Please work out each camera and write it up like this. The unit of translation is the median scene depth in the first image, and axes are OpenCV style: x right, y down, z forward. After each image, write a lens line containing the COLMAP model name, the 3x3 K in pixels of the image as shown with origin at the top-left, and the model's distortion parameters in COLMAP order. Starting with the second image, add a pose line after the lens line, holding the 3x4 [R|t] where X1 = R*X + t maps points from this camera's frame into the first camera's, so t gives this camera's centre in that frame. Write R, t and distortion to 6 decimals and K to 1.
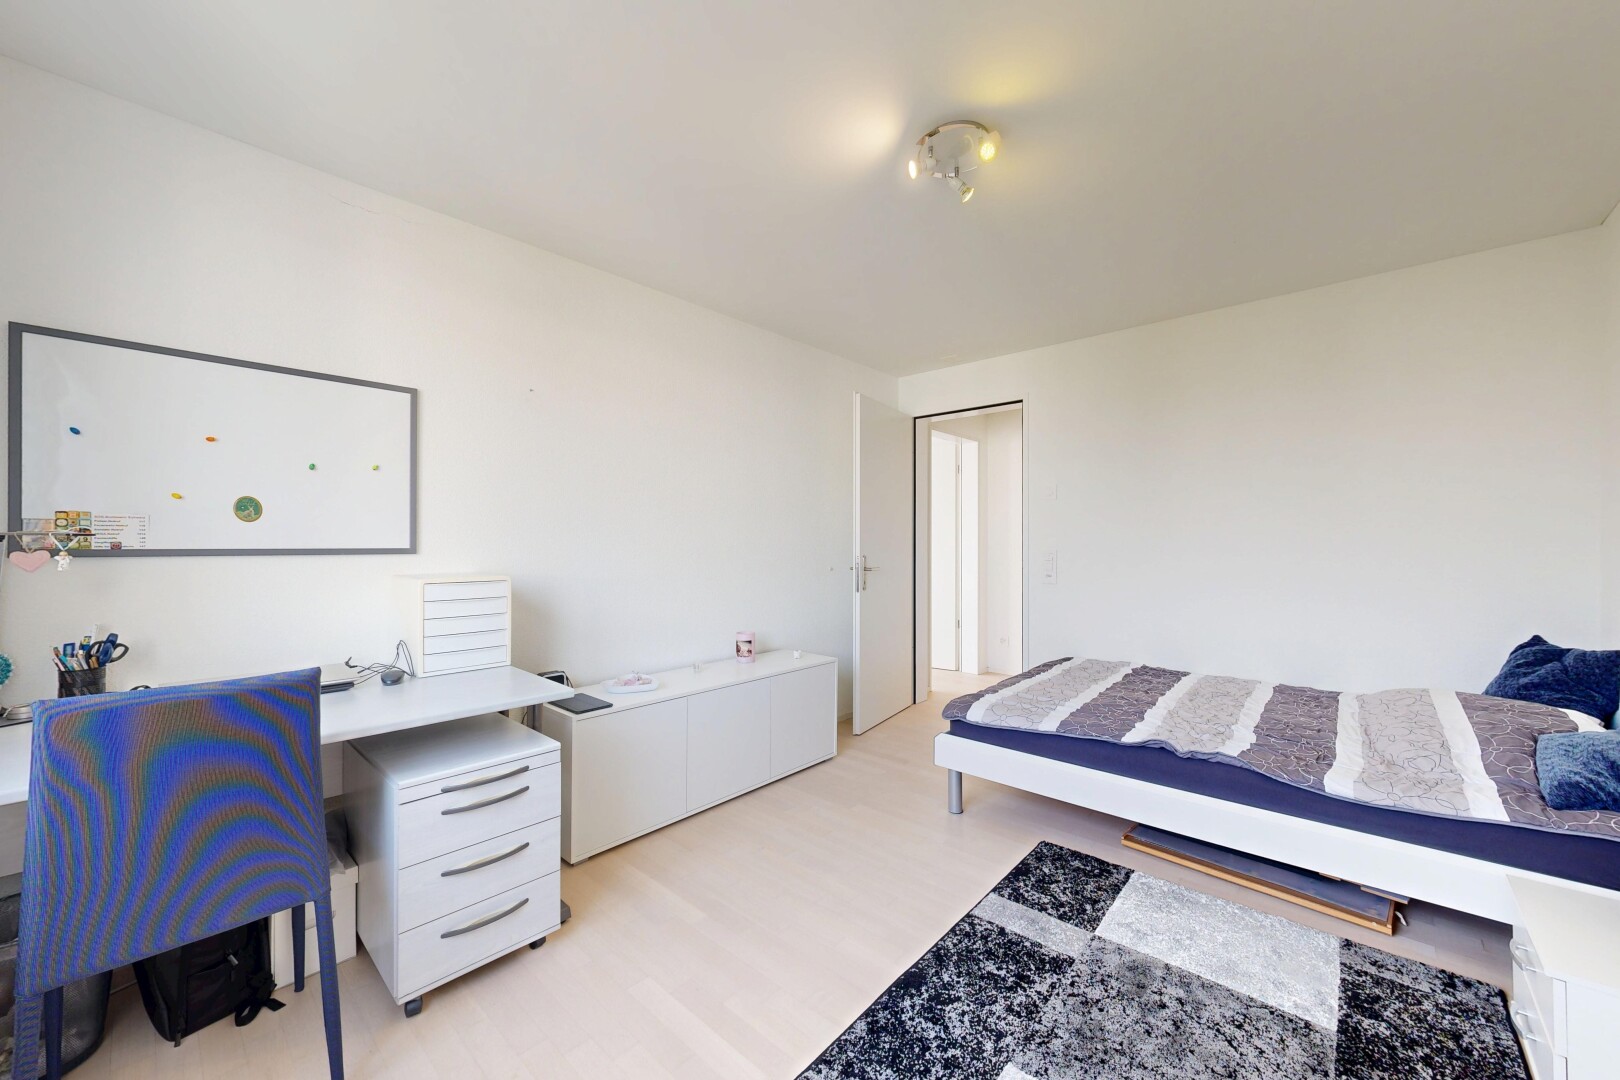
lens RADIAL K [[612.2, 0, 810.0], [0, 612.2, 540.0], [0, 0, 1]] dist [0.000003, 0.000052]
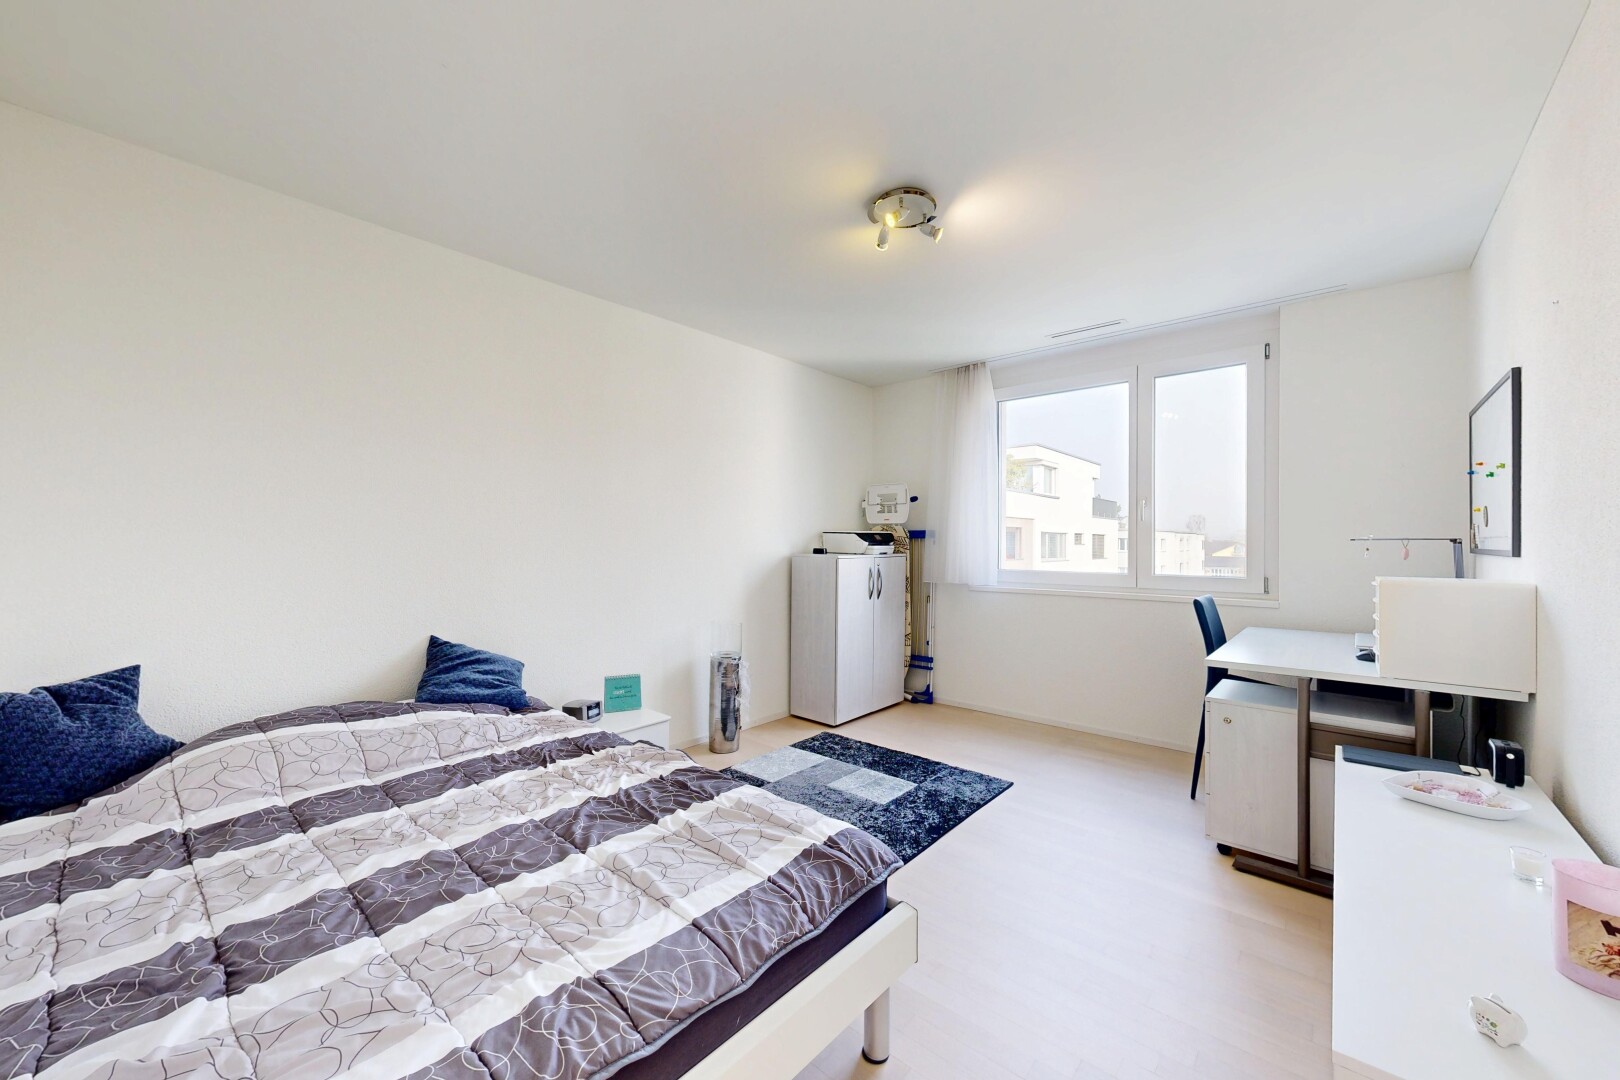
lens RADIAL K [[612.2, 0, 810.0], [0, 612.2, 540.0], [0, 0, 1]] dist [0.000003, 0.000052]
pose [[-0.999997, -0.000222, 0.002312, 0.487620], [-0.000243, 0.999958, -0.009135, -0.043231], [-0.002310, -0.009135, -0.999956, 2.613779]]
